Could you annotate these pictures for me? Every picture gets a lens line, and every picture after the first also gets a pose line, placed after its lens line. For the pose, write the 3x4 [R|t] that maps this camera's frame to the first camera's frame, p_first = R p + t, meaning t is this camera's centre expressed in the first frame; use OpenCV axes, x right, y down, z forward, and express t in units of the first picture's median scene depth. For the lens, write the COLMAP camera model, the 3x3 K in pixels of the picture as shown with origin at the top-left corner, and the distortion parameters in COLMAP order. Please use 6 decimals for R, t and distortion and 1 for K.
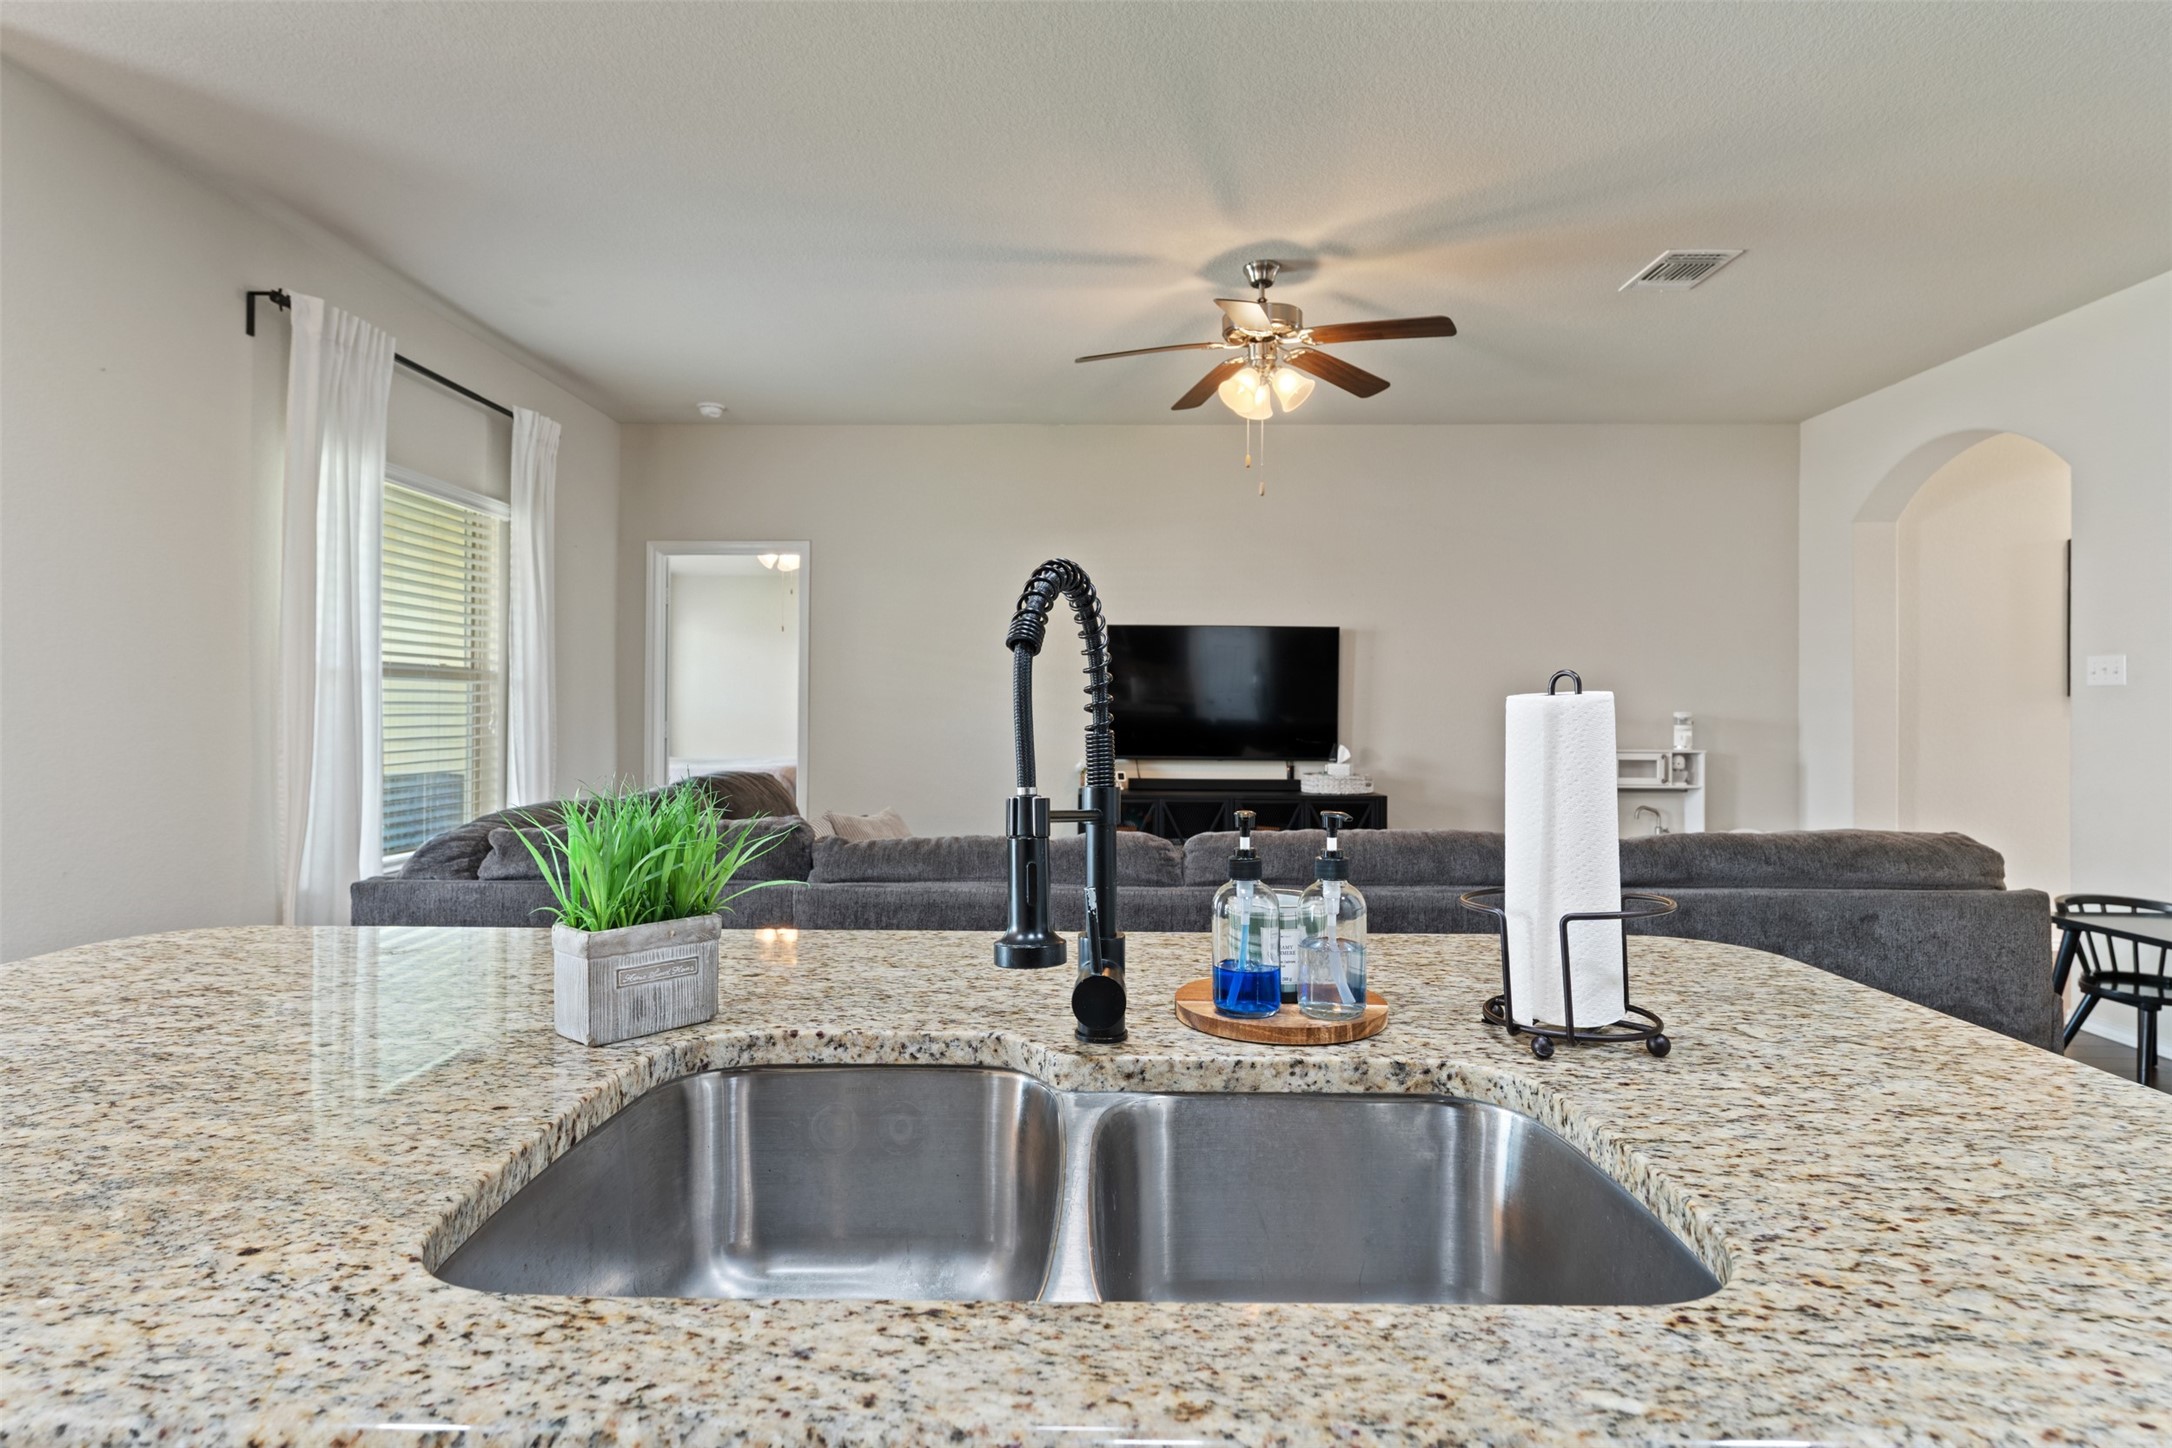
lens RADIAL K [[1115.5, 0, 1081.9], [0, 1115.5, 702.4], [0, 0, 1]] dist [0.001565, 0.000251]
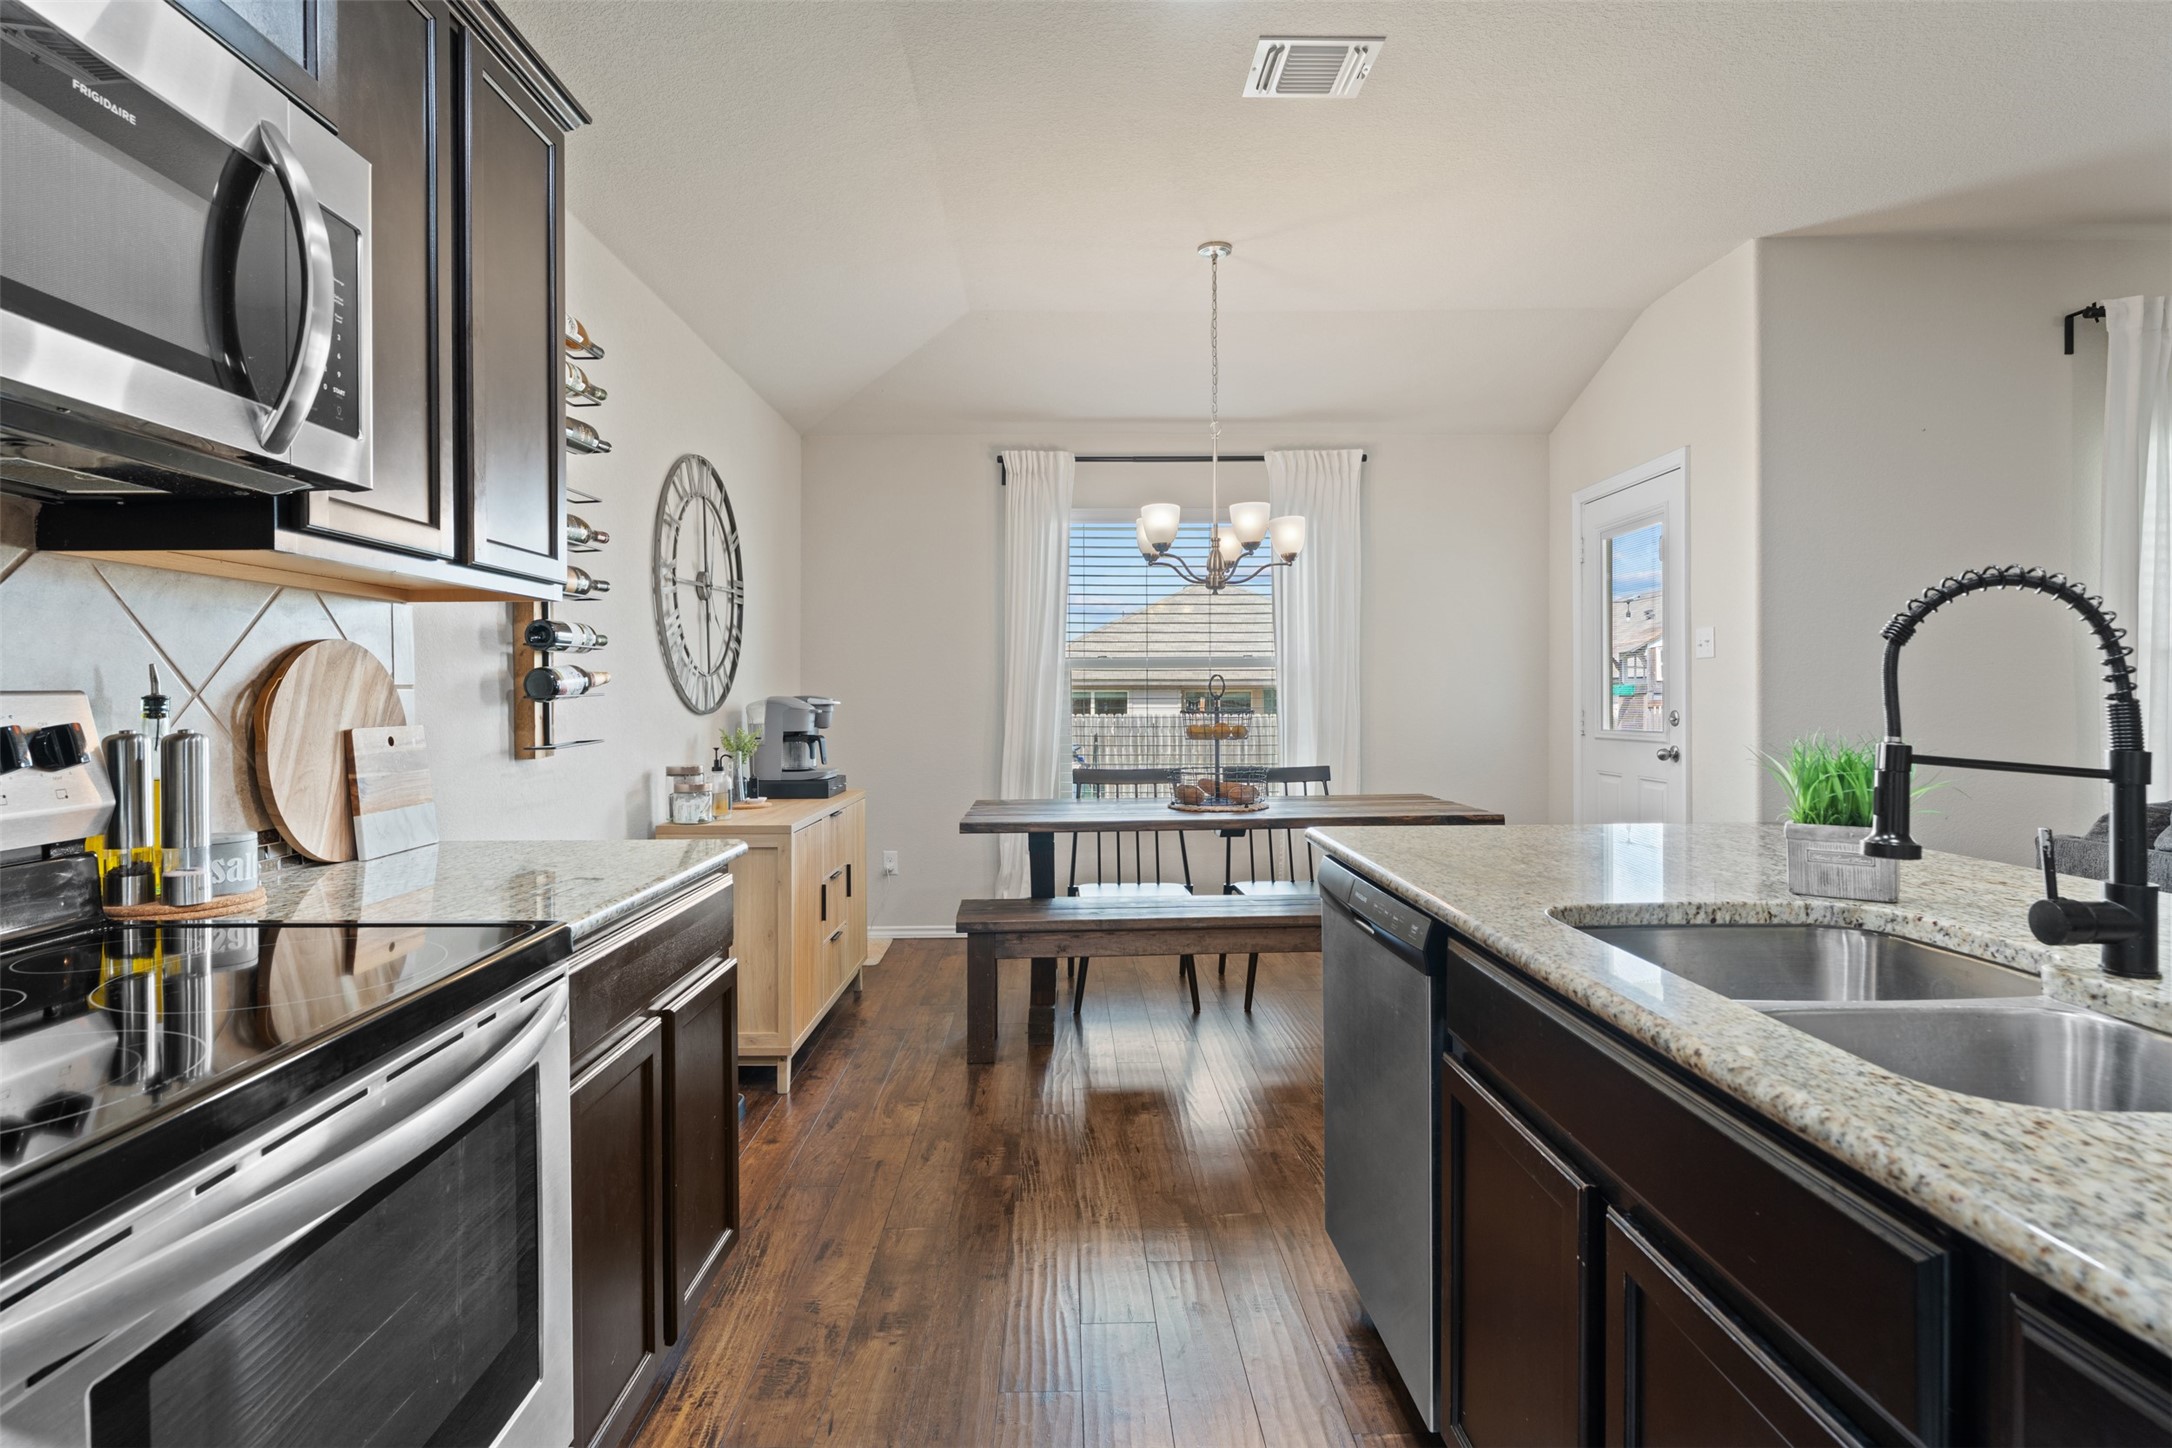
lens RADIAL K [[1085.1, 0, 1091.4], [0, 1085.1, 672.7], [0, 0, 1]] dist [-0.002257, -0.000330]
pose [[0.033229, -0.026329, -0.999101, 1.095782], [0.014088, 0.999566, -0.025873, 0.013210], [0.999348, -0.013215, 0.033585, -0.068384]]
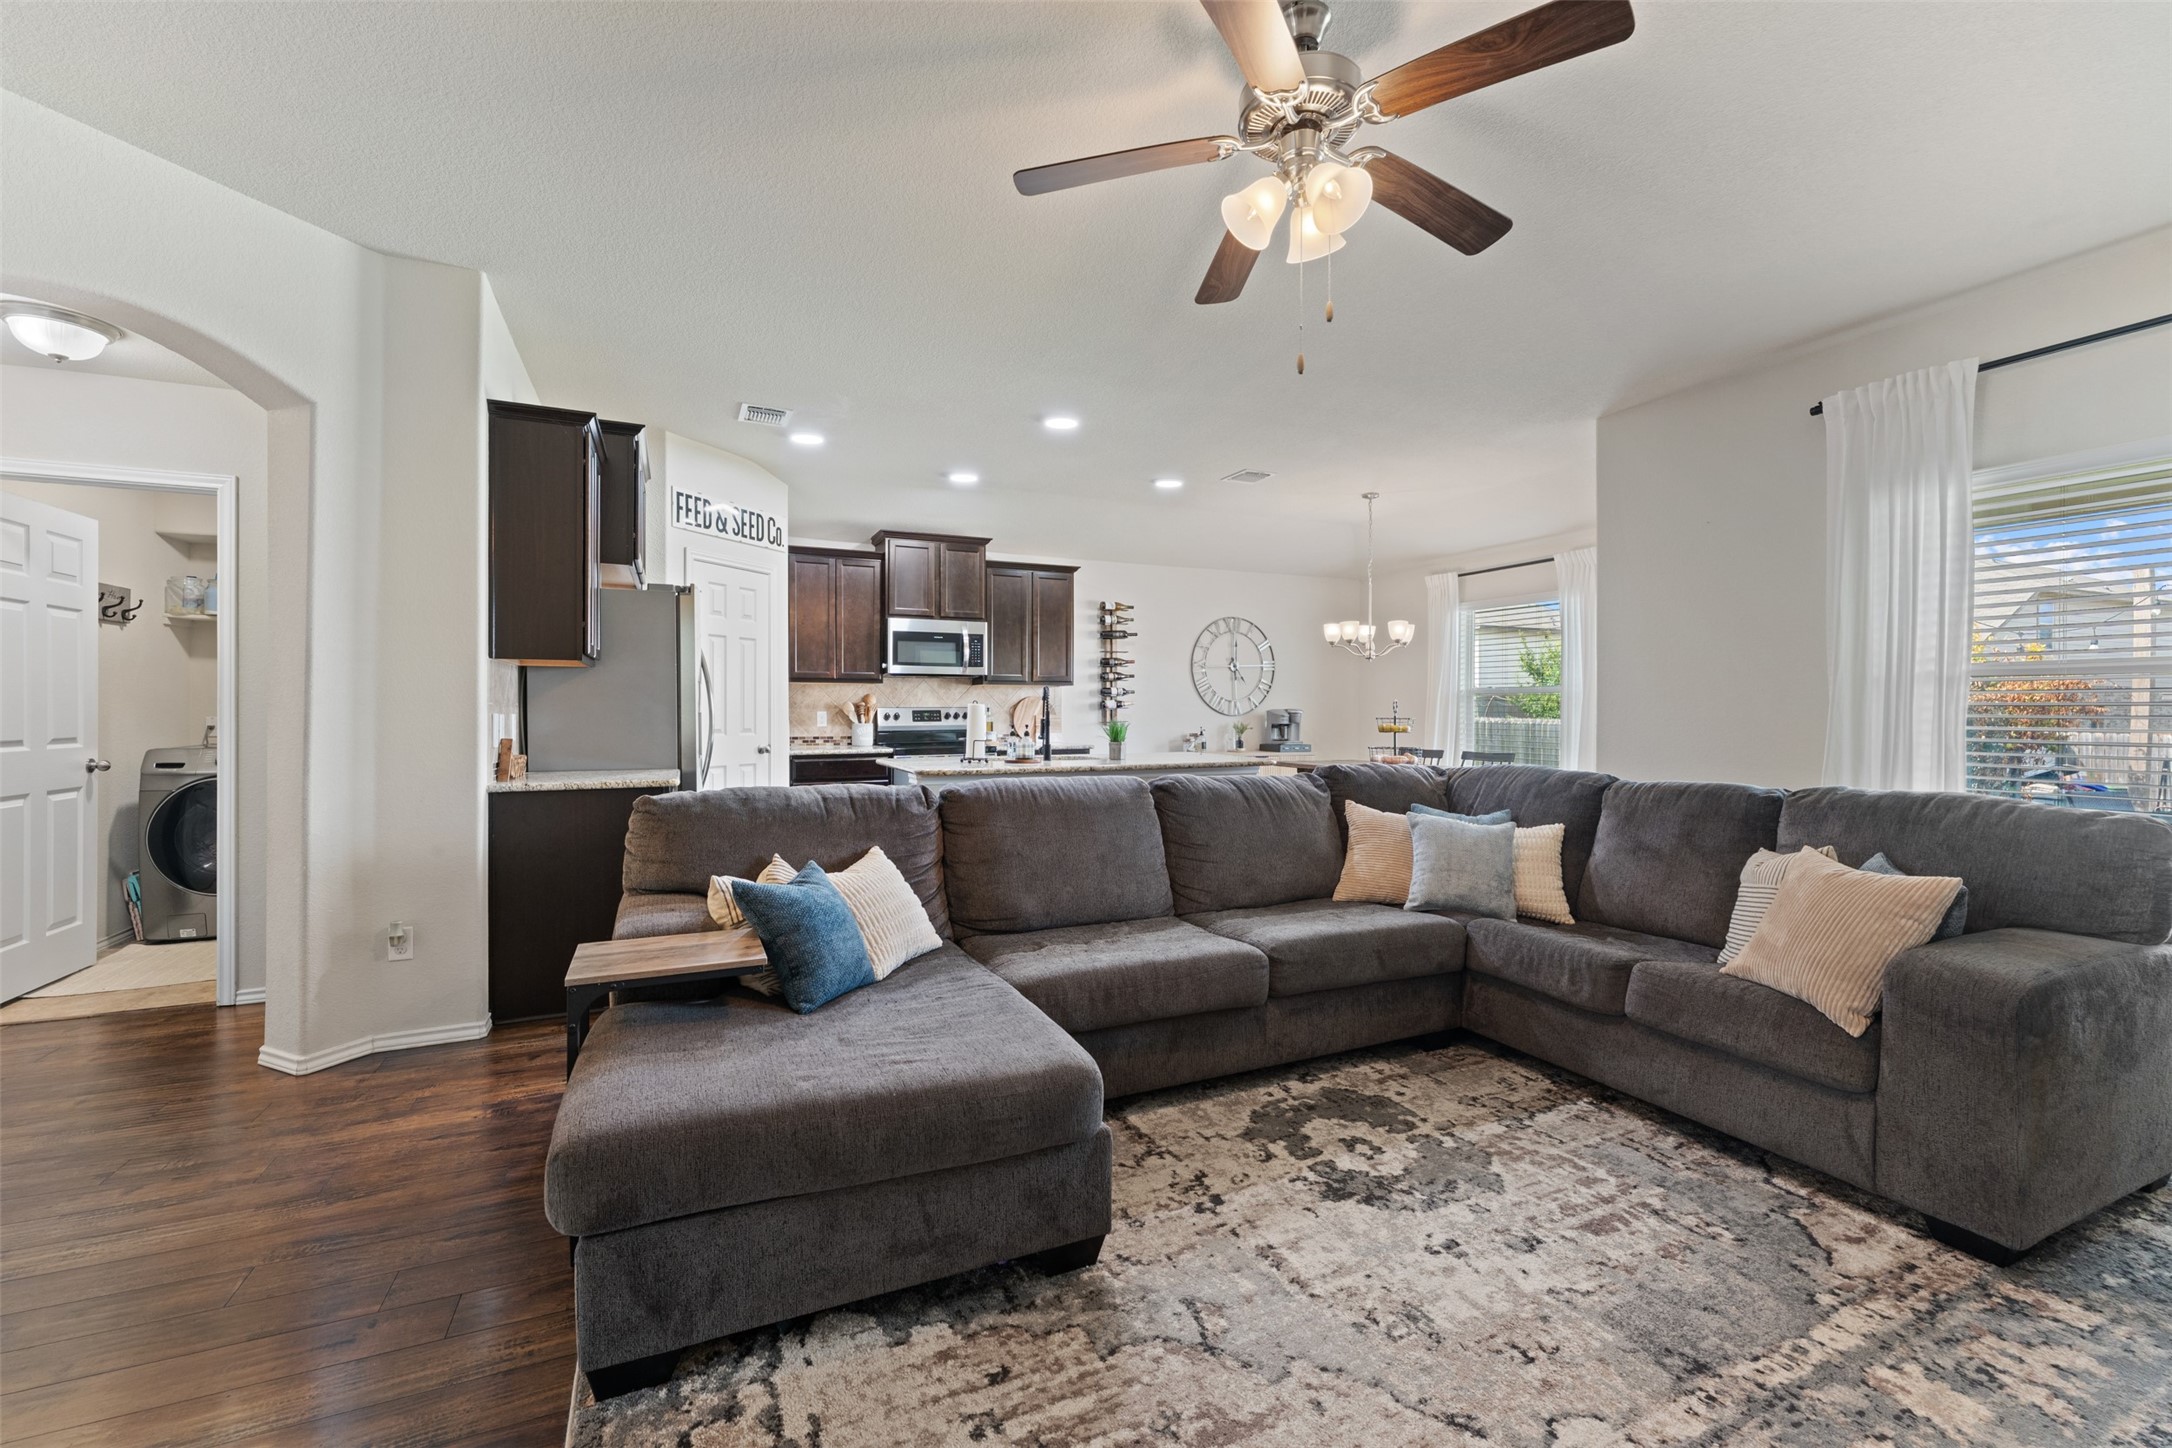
lens RADIAL K [[897.0, 0, 1091.2], [0, 897.0, 721.2], [0, 0, 1]] dist [-0.002013, 0.000157]
pose [[-0.902996, -0.003241, -0.429637, 2.005653], [-0.005981, 0.999969, 0.005027, 0.056899], [0.429607, 0.007109, -0.902988, 6.037095]]
